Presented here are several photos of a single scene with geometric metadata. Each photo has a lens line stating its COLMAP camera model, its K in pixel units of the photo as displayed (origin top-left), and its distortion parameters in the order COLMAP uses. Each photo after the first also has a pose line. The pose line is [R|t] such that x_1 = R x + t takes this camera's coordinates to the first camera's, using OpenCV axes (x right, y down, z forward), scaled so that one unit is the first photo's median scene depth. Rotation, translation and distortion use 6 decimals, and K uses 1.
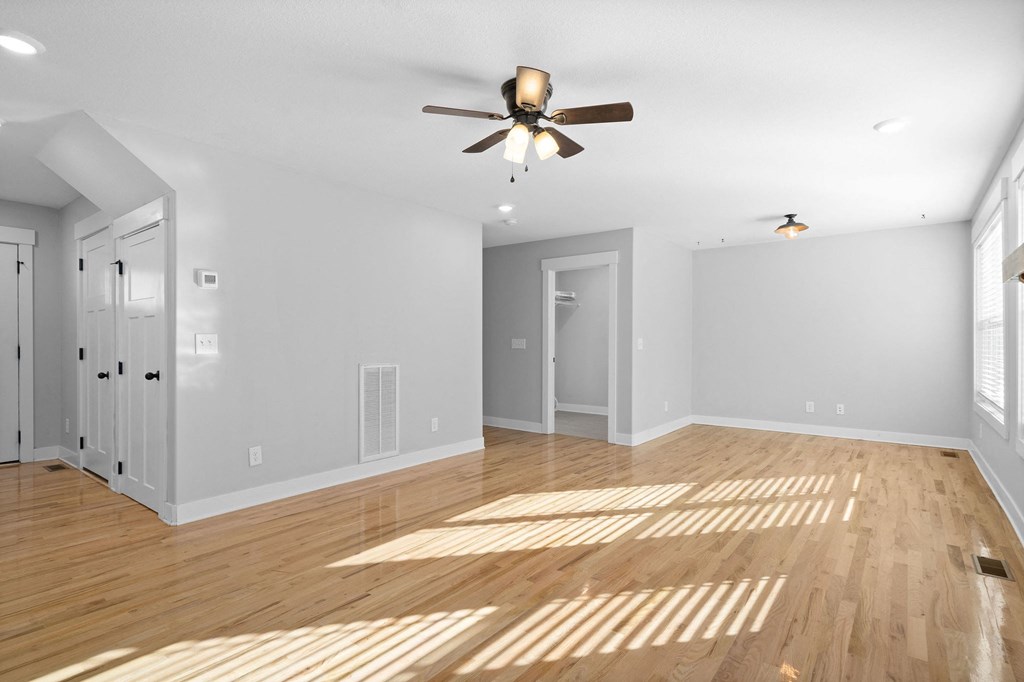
lens RADIAL K [[517.9, 0, 520.6], [0, 517.9, 342.5], [0, 0, 1]] dist [0.010189, 0.001899]
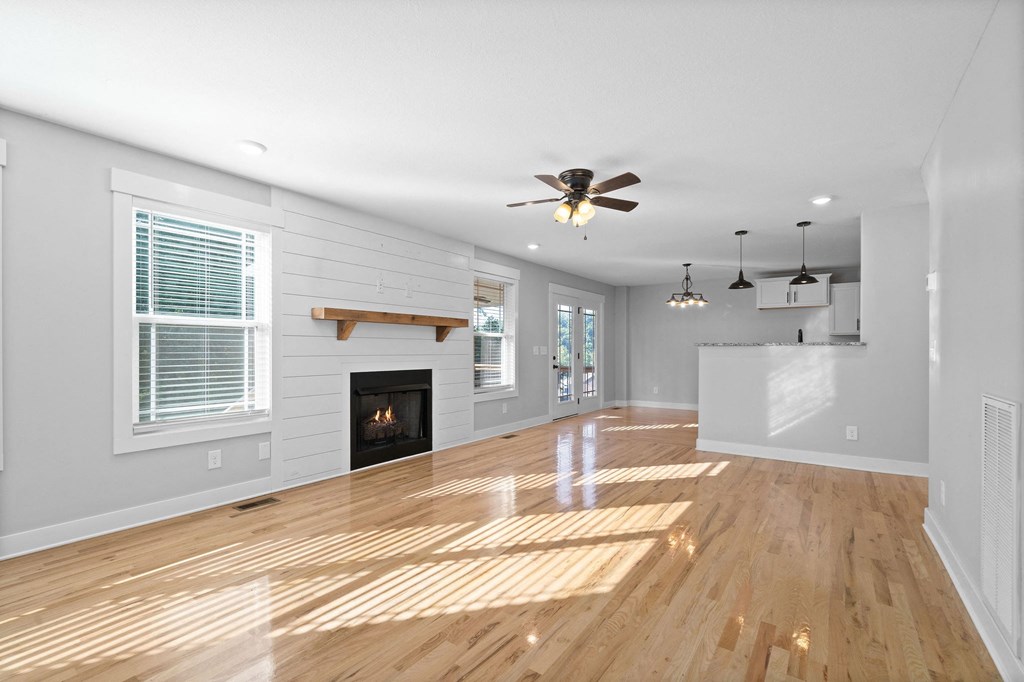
lens RADIAL K [[438.8, 0, 508.1], [0, 438.8, 341.8], [0, 0, 1]] dist [-0.002237, 0.002743]
pose [[-0.999871, -0.015424, -0.004493, 0.116204], [-0.015400, 0.999867, -0.005331, -0.013949], [0.004574, -0.005261, -0.999976, 1.220895]]
